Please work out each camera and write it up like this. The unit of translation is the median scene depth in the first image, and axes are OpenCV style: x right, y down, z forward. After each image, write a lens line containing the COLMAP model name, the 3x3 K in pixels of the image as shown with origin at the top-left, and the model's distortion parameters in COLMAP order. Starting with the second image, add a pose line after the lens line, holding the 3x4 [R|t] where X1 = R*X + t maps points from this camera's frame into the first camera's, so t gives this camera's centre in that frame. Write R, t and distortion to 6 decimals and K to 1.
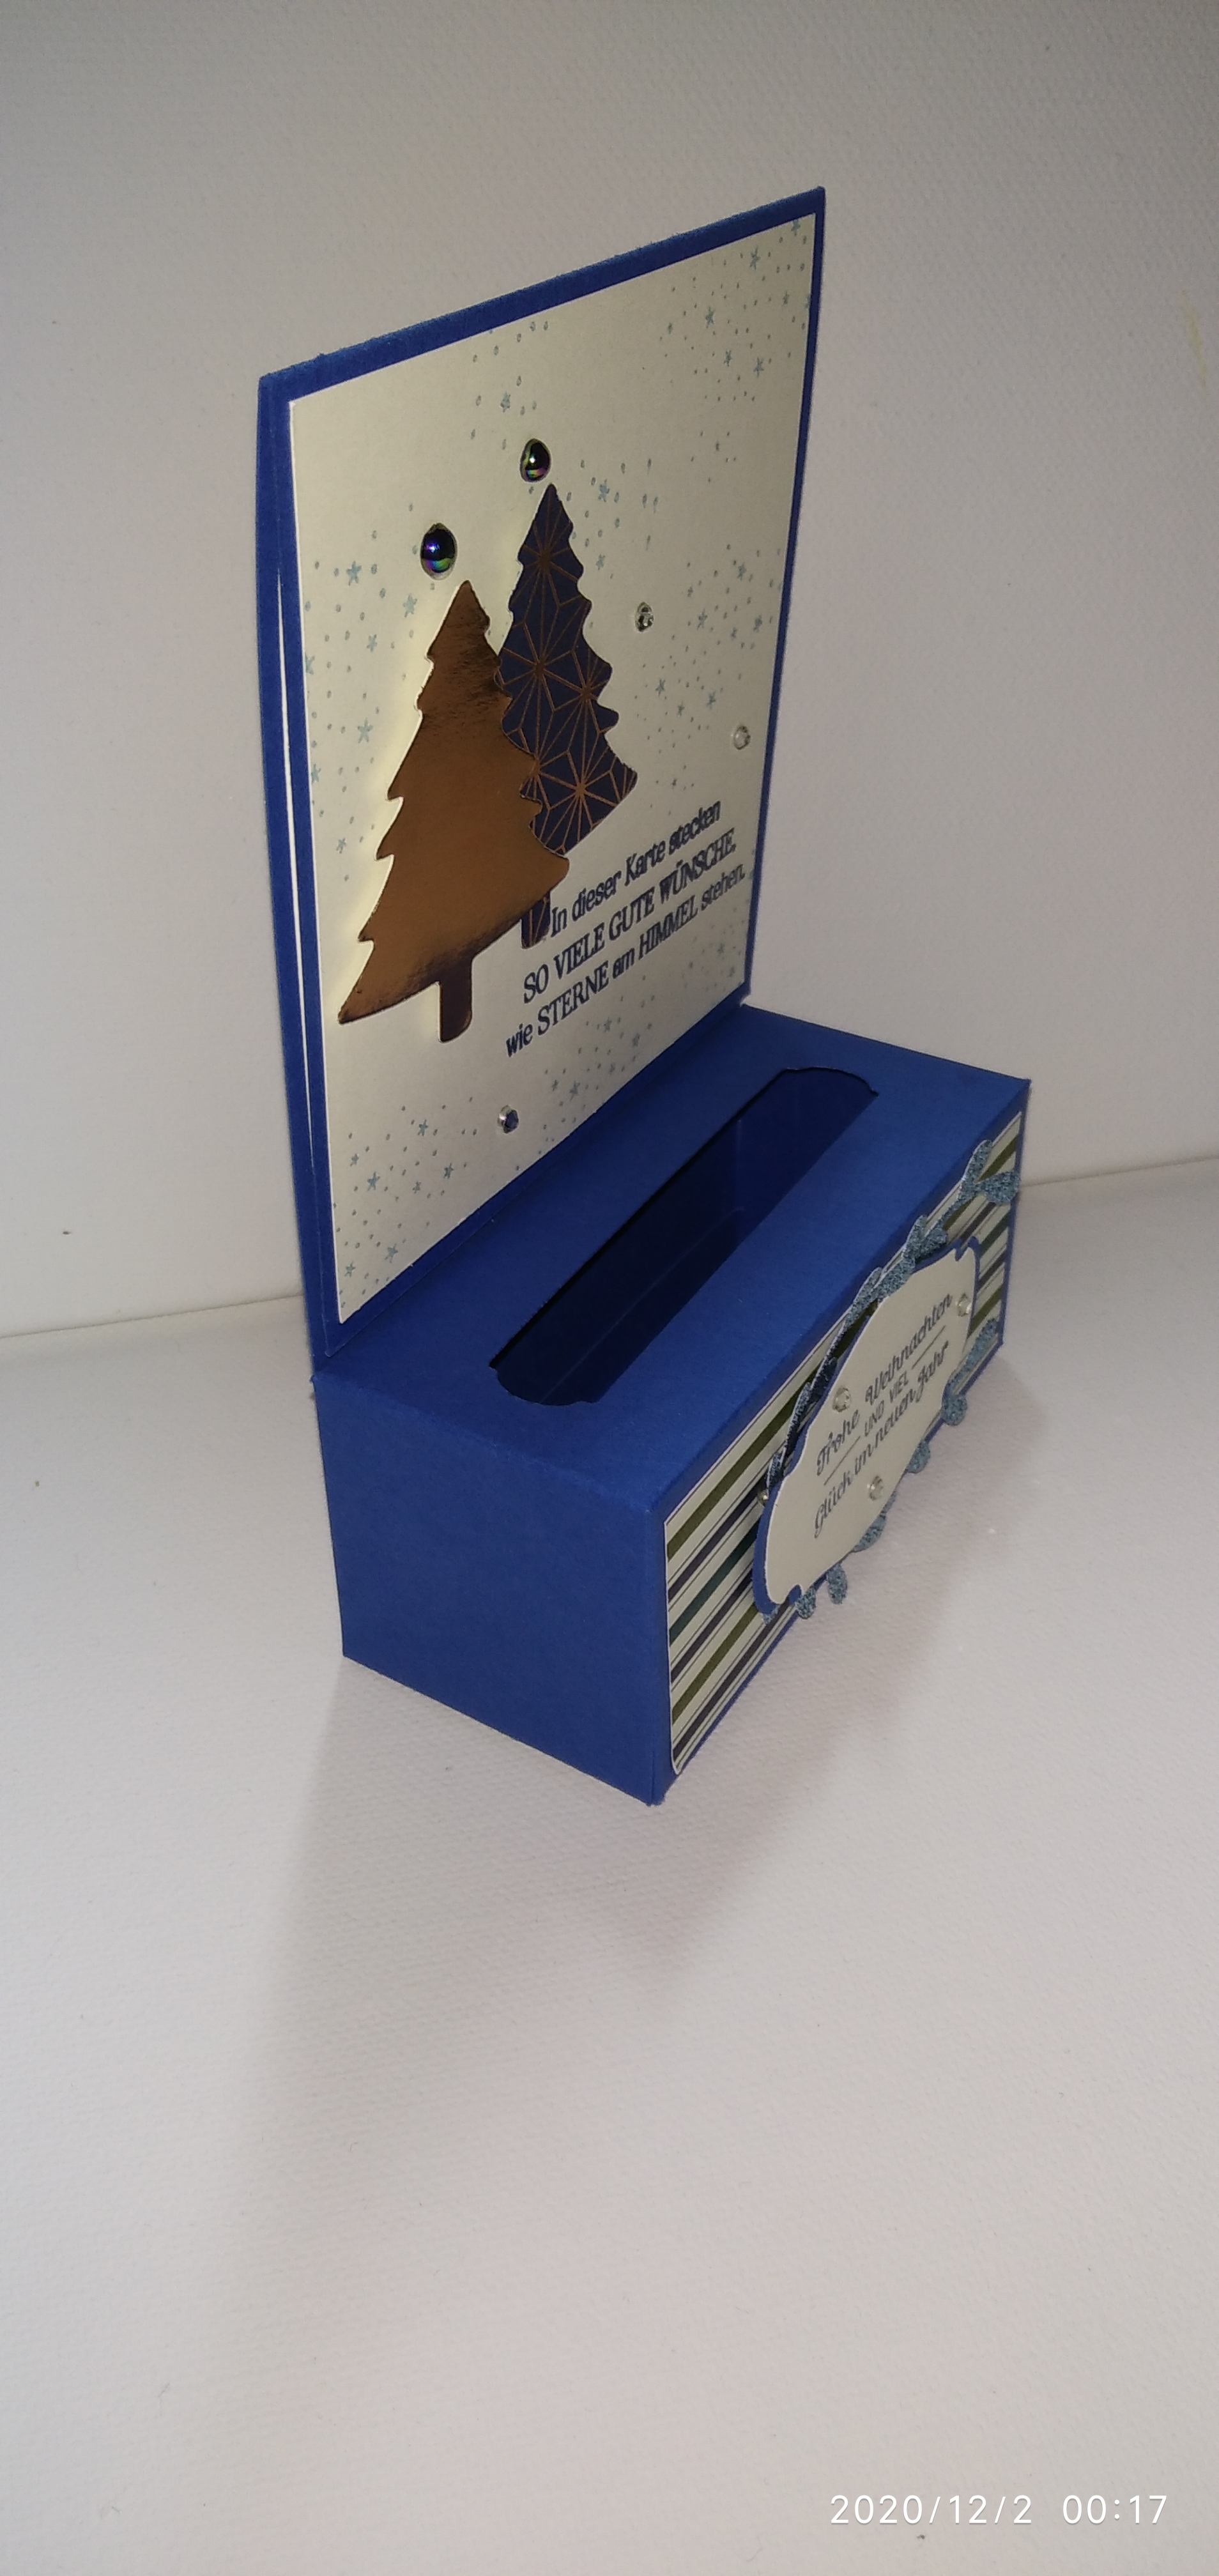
lens RADIAL K [[2125.4, 0, 611.9], [0, 2125.4, 1242.3], [0, 0, 1]] dist [0.092161, -0.229776]
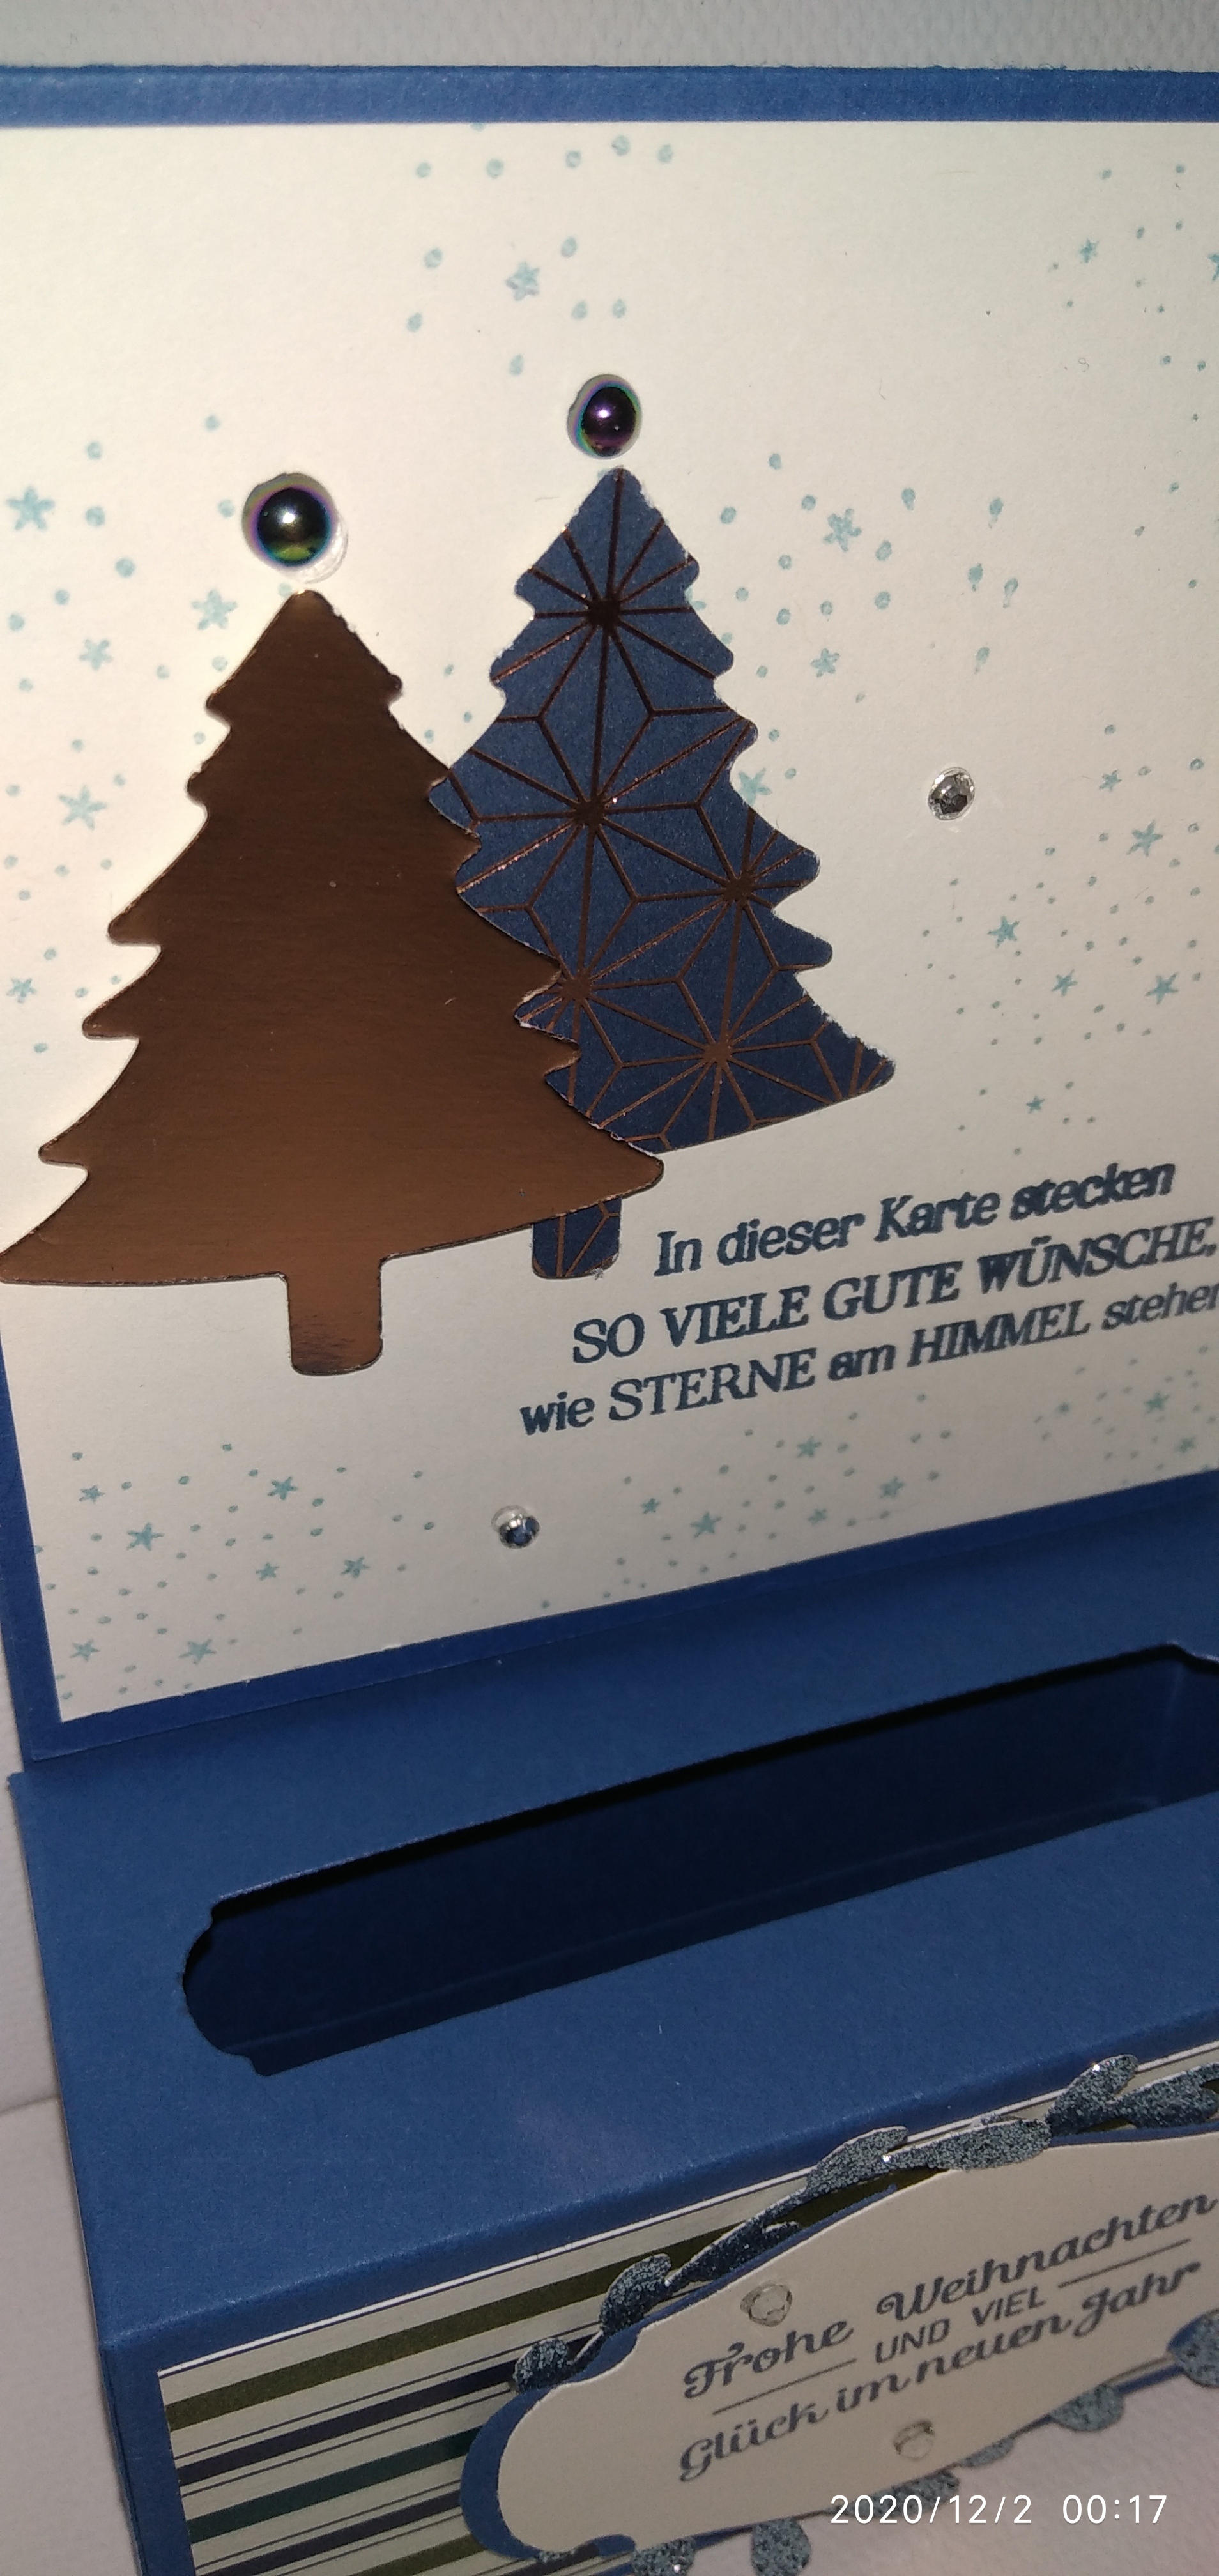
lens RADIAL K [[2125.4, 0, 611.9], [0, 2125.4, 1242.3], [0, 0, 1]] dist [0.092161, -0.229776]
pose [[0.779120, 0.366508, -0.508570, 0.251866], [-0.391679, 0.918041, 0.061554, -0.182598], [0.489448, 0.151238, 0.858817, 0.499409]]
